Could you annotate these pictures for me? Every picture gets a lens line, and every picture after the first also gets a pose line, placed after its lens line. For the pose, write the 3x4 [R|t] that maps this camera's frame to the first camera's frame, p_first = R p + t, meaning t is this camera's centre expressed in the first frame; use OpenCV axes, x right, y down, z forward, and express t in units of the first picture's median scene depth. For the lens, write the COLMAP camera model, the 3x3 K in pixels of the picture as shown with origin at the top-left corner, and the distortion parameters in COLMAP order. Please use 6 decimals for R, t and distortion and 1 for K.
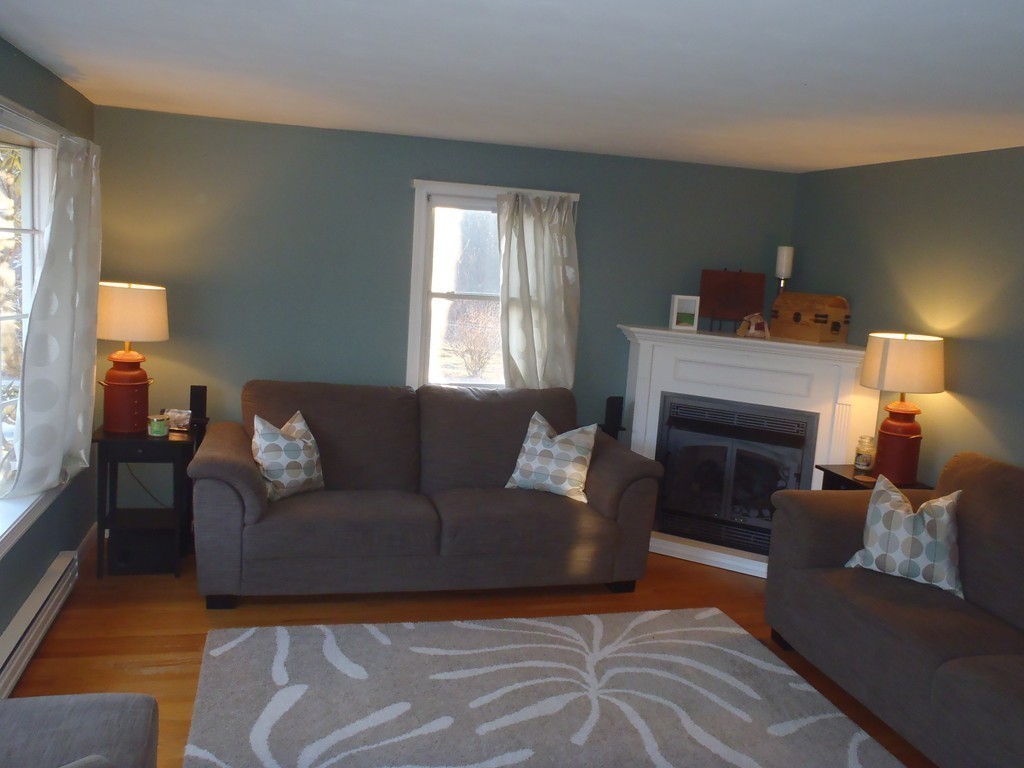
lens RADIAL K [[849.5, 0, 512.0], [0, 849.5, 384.0], [0, 0, 1]] dist [-0.007600, -0.000972]
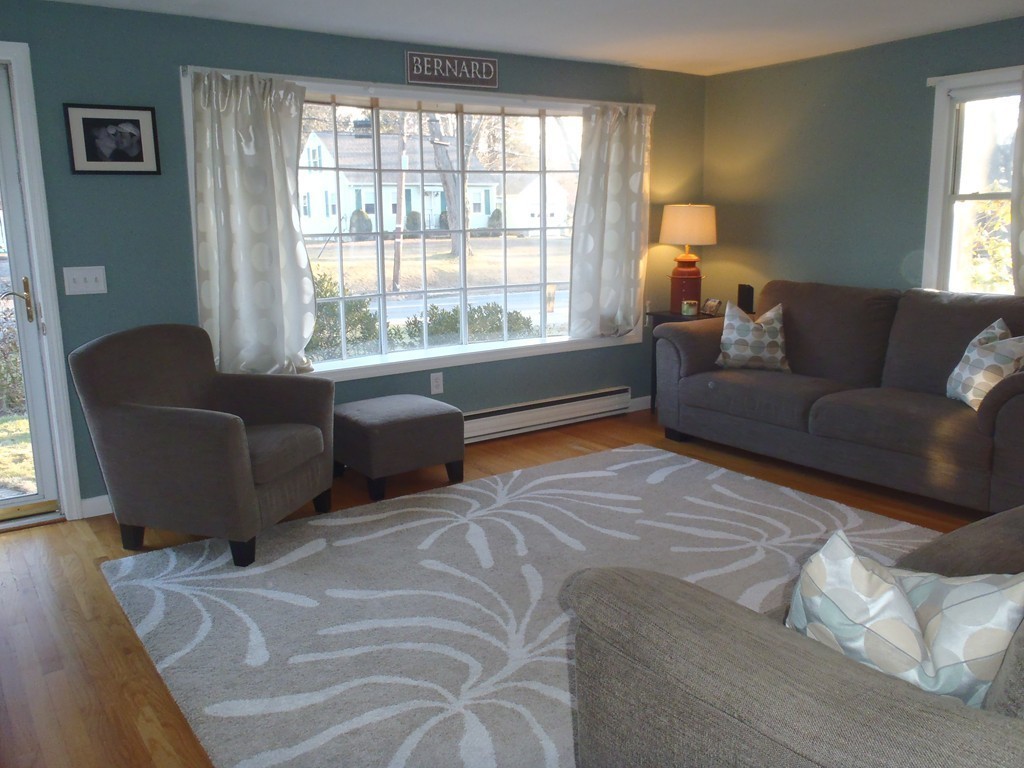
lens RADIAL K [[849.5, 0, 512.0], [0, 849.5, 384.0], [0, 0, 1]] dist [-0.007600, -0.000972]
pose [[0.368704, 0.114836, -0.922426, 0.821146], [-0.095116, 0.991792, 0.085453, 0.090259], [0.924668, 0.056231, 0.376600, 0.262453]]
